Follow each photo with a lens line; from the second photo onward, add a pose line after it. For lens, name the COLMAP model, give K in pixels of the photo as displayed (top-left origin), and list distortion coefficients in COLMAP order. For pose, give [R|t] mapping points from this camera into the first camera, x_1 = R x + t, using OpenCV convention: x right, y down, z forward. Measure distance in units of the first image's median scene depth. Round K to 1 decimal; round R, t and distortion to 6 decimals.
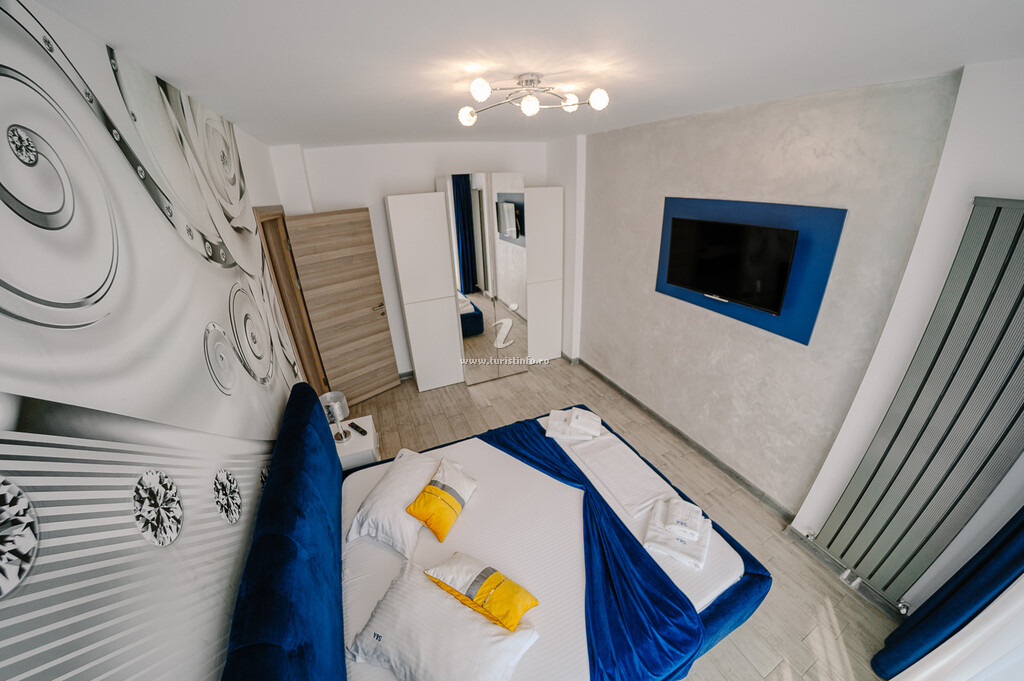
lens RADIAL K [[352.8, 0, 498.1], [0, 352.8, 335.3], [0, 0, 1]] dist [-0.110252, 0.015317]
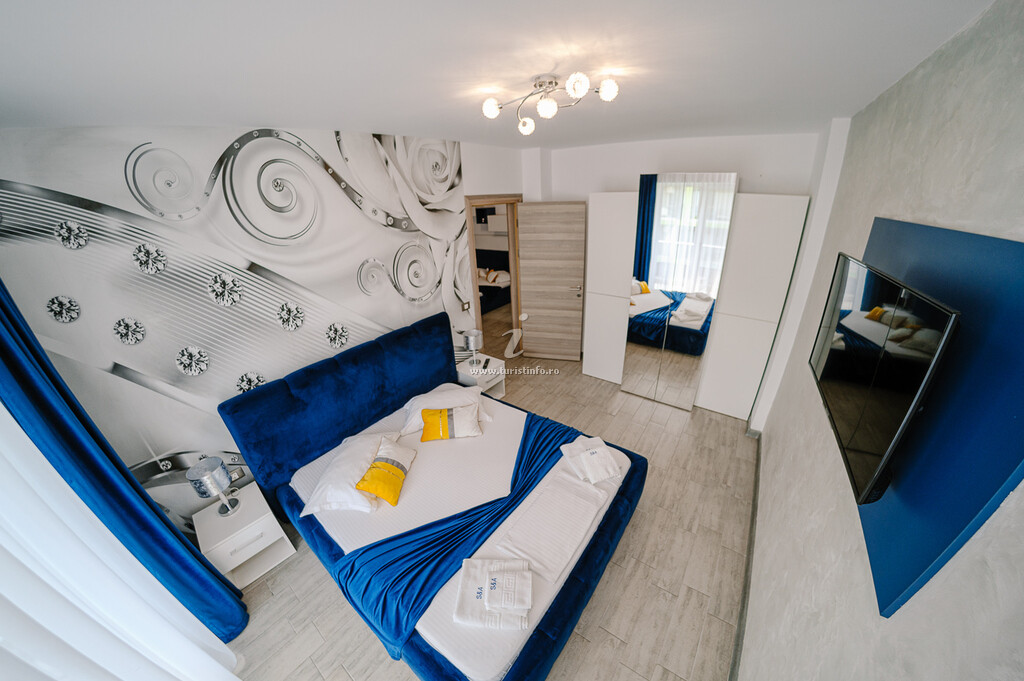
lens RADIAL K [[343.9, 0, 516.5], [0, 343.9, 340.0], [0, 0, 1]] dist [-0.109437, 0.015103]
pose [[0.516224, 0.377907, -0.768570, 0.983465], [-0.325300, 0.916652, 0.232225, -0.250761], [0.792271, 0.130136, 0.596131, 0.395153]]
